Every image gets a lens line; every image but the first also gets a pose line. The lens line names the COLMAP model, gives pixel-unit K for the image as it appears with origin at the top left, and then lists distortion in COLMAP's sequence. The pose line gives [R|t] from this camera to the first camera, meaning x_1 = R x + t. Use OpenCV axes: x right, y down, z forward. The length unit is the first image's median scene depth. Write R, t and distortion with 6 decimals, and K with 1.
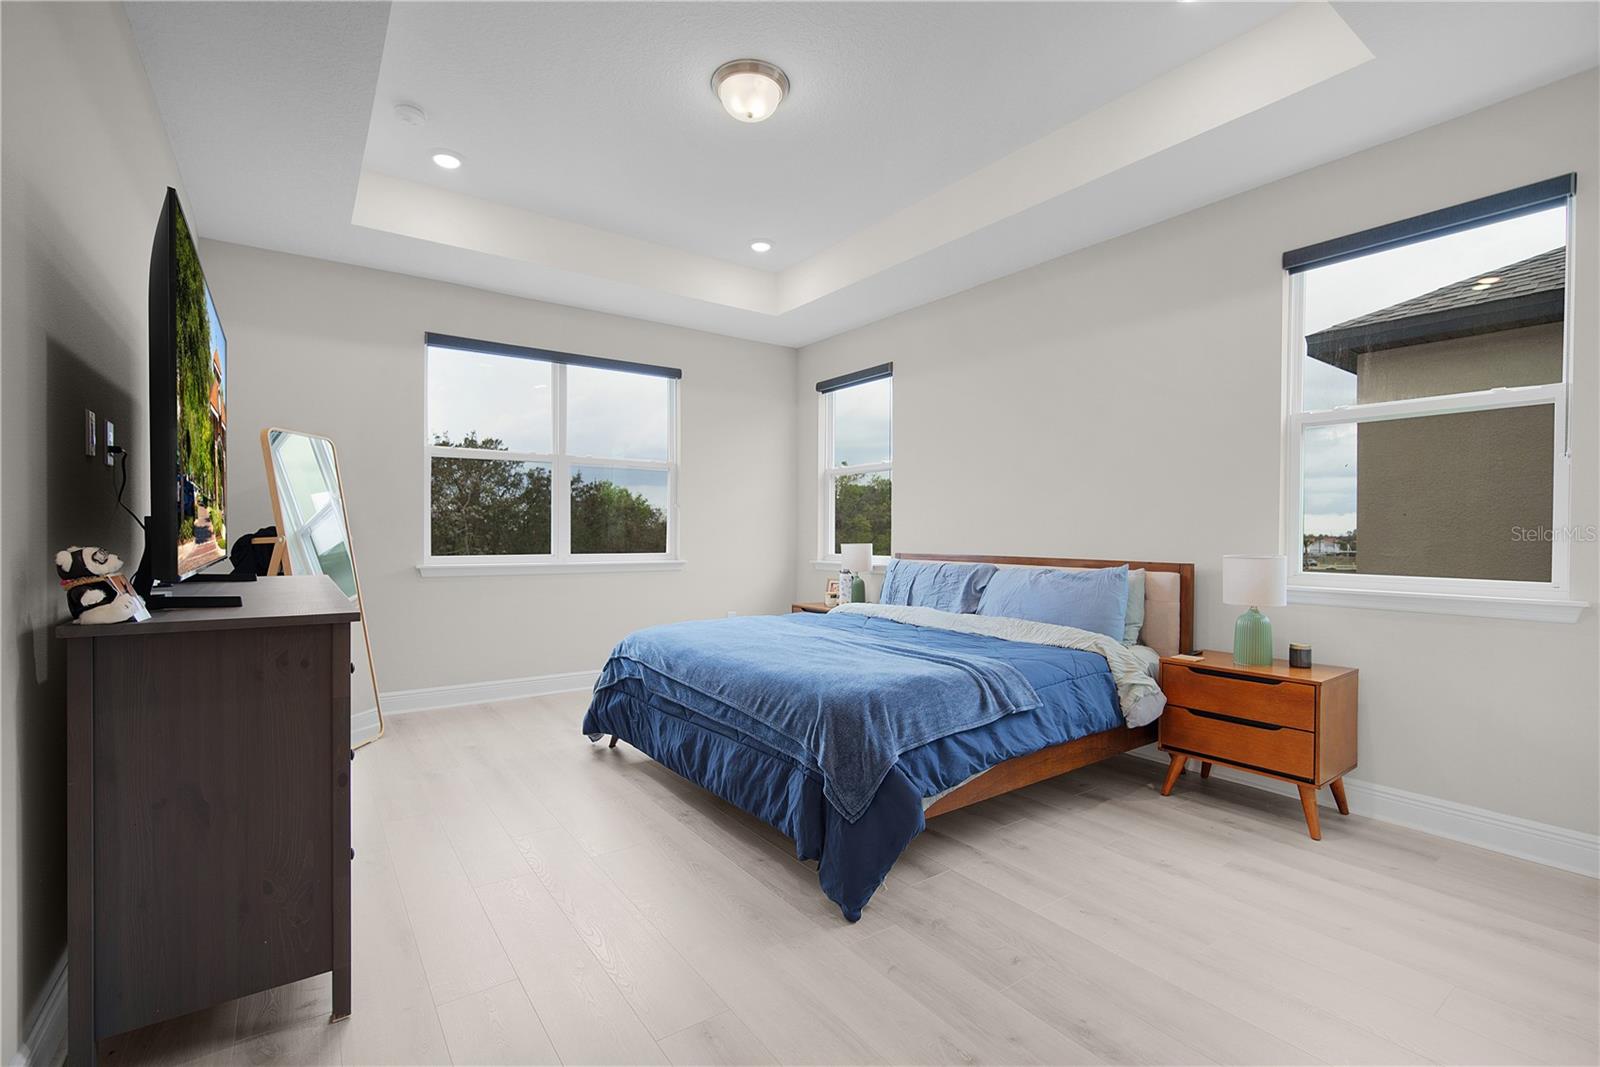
lens RADIAL K [[711.4, 0, 792.9], [0, 711.4, 541.3], [0, 0, 1]] dist [-0.003384, 0.000703]
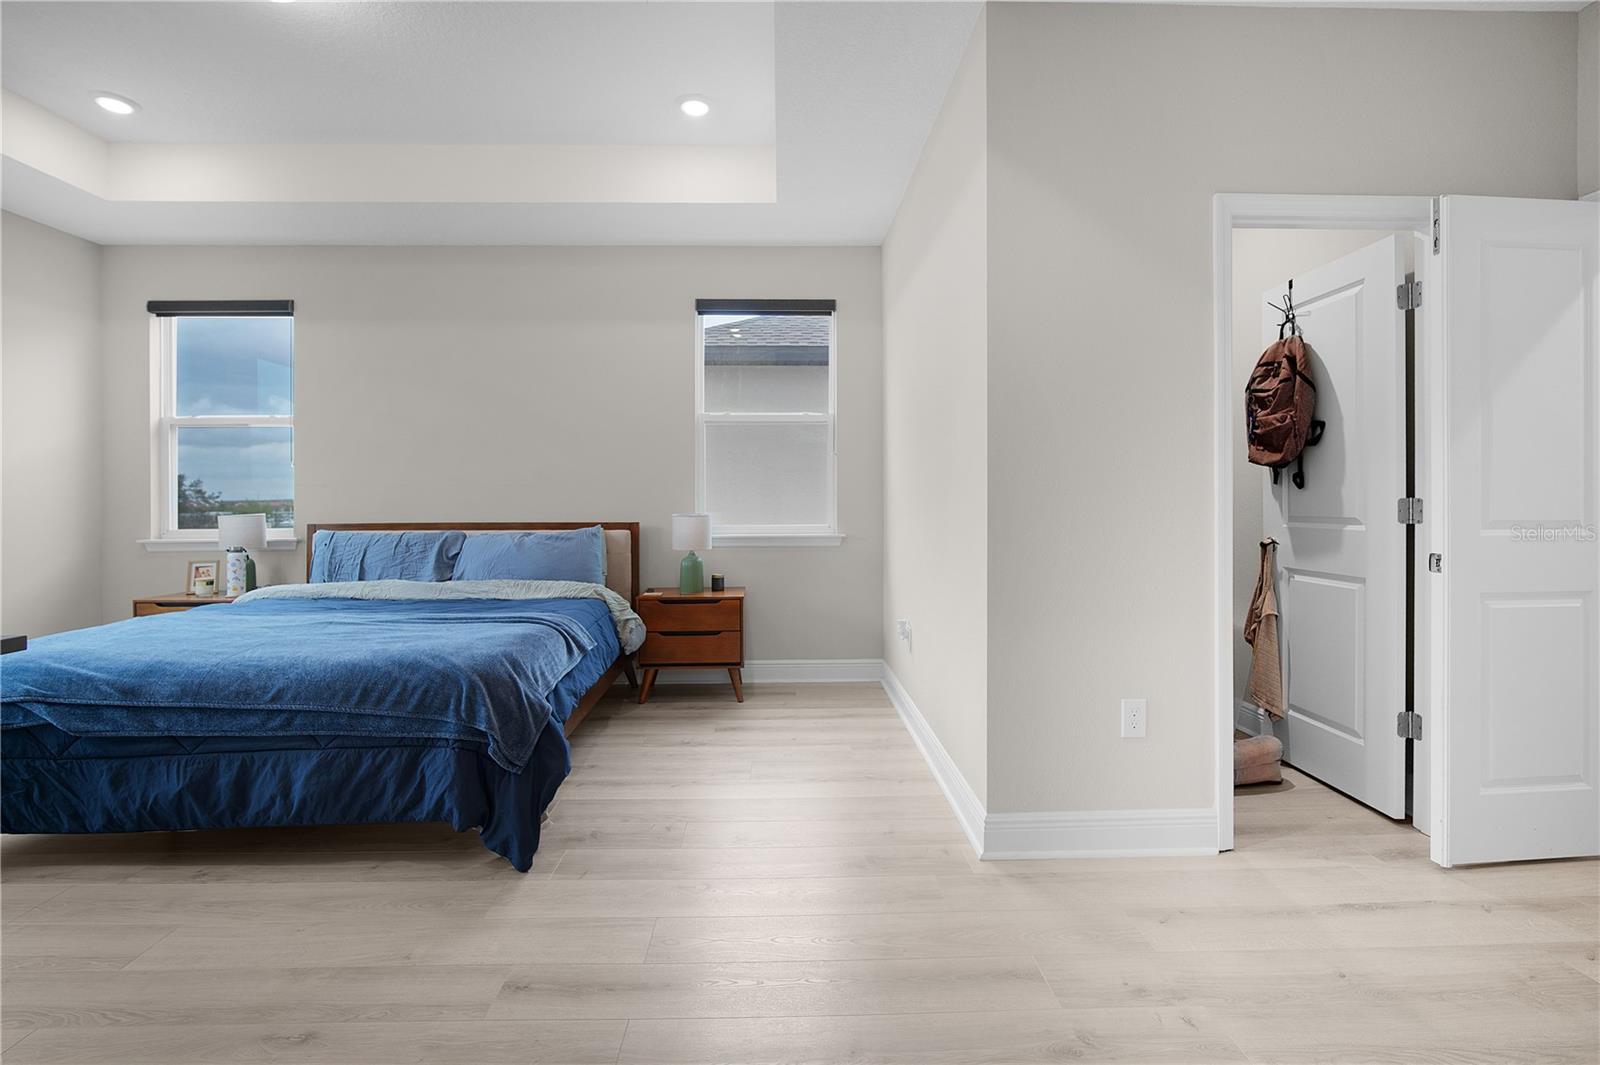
lens RADIAL K [[723.0, 0, 791.4], [0, 723.0, 504.5], [0, 0, 1]] dist [0.003022, 0.000478]
pose [[0.565783, -0.014887, 0.824420, -0.424121], [0.017466, 0.999829, 0.006069, -0.004469], [-0.824369, 0.010965, 0.565946, 0.038517]]
